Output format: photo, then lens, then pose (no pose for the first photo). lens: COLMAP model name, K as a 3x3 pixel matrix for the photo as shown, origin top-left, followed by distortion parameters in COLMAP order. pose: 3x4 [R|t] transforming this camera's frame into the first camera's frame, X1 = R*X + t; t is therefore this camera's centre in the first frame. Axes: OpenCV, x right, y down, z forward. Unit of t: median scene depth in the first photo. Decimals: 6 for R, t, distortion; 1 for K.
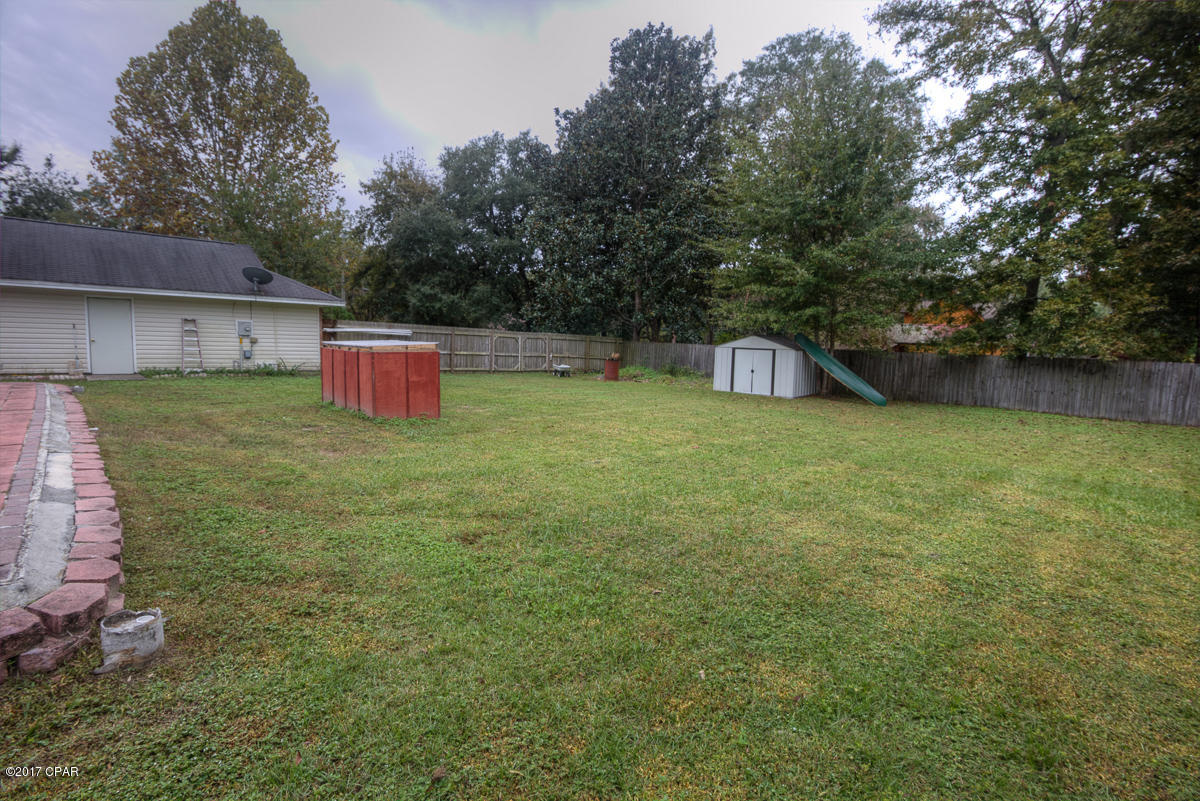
lens RADIAL K [[584.5, 0, 598.1], [0, 584.5, 398.1], [0, 0, 1]] dist [-0.020400, -0.000215]
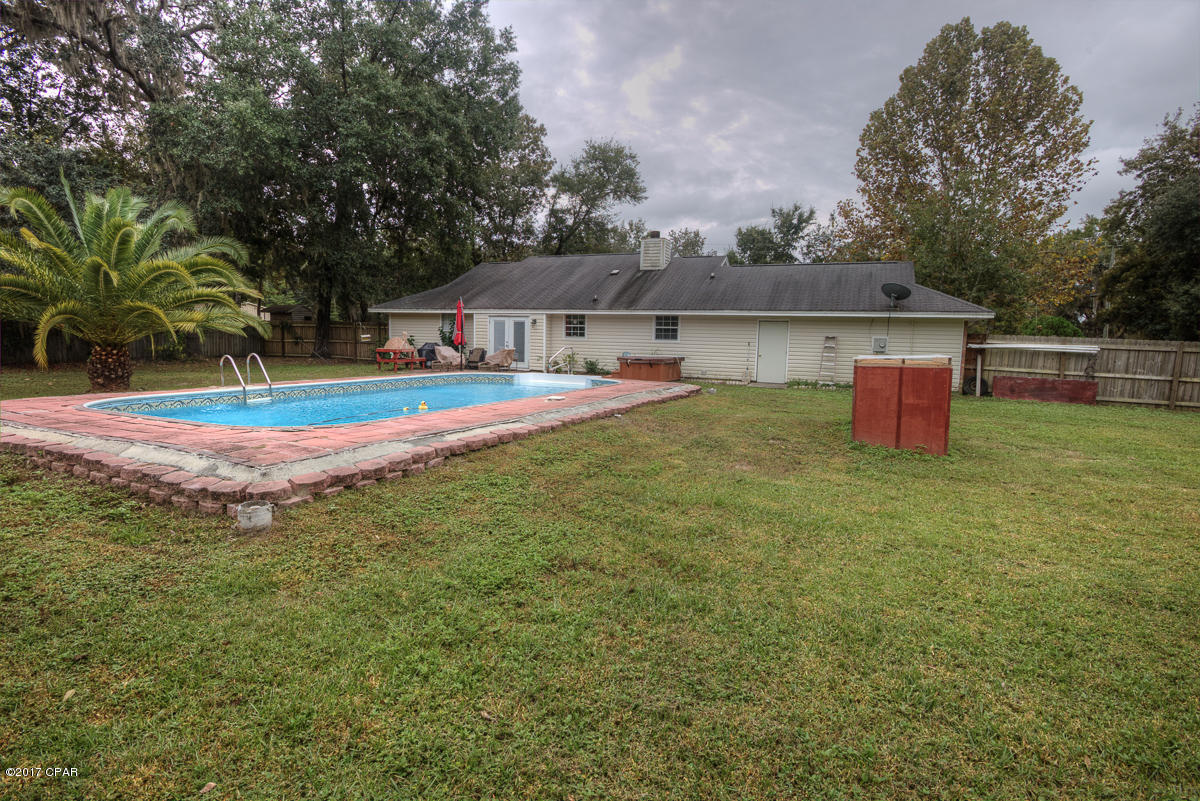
lens RADIAL K [[584.5, 0, 598.1], [0, 584.5, 398.1], [0, 0, 1]] dist [-0.020400, -0.000215]
pose [[0.379637, 0.069837, -0.922496, 0.129573], [-0.103823, 0.994064, 0.032529, -0.009182], [0.919291, 0.083427, 0.384634, 0.151799]]
